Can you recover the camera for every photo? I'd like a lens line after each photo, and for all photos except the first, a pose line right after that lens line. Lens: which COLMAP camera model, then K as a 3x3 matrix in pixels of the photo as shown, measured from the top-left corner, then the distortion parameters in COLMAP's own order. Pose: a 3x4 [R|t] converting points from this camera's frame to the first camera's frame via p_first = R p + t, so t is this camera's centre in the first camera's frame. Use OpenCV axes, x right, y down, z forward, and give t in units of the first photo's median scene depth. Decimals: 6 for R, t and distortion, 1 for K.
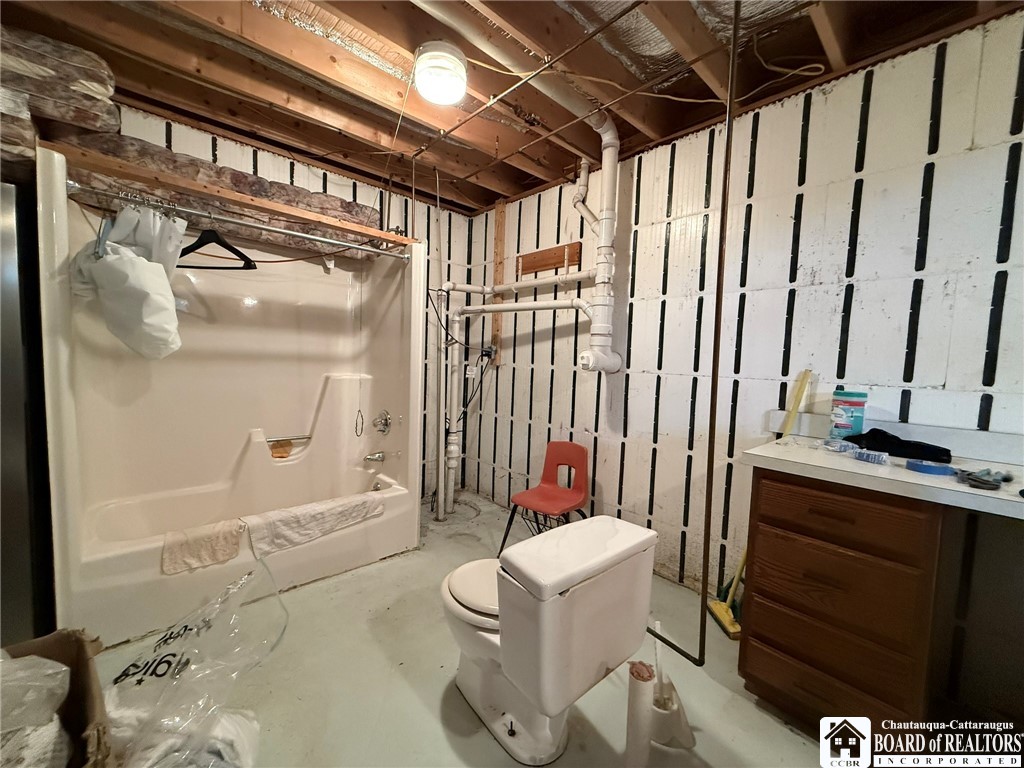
lens RADIAL K [[407.9, 0, 510.0], [0, 407.9, 386.3], [0, 0, 1]] dist [-0.000207, -0.000070]
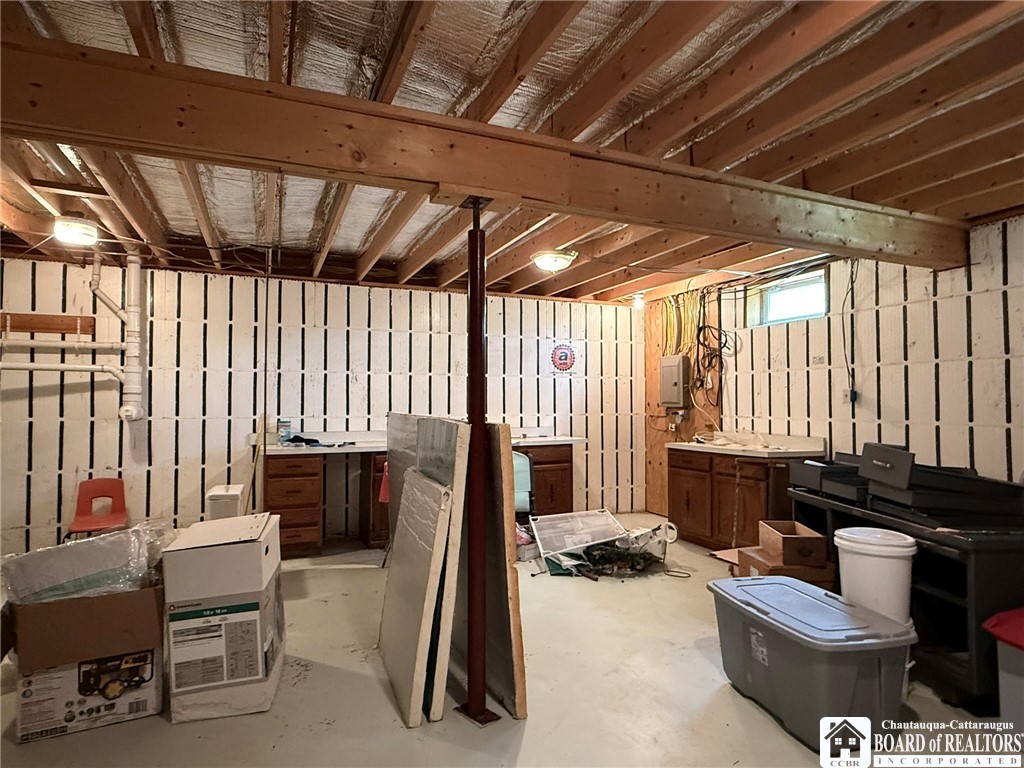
lens RADIAL K [[575.0, 0, 512.0], [0, 575.0, 384.0], [0, 0, 1]] dist [0.004451, 0.001587]
pose [[0.325602, -0.004409, 0.945497, -1.168528], [0.076930, 0.996797, -0.021844, -0.016047], [-0.942372, 0.079849, 0.324898, -0.819699]]
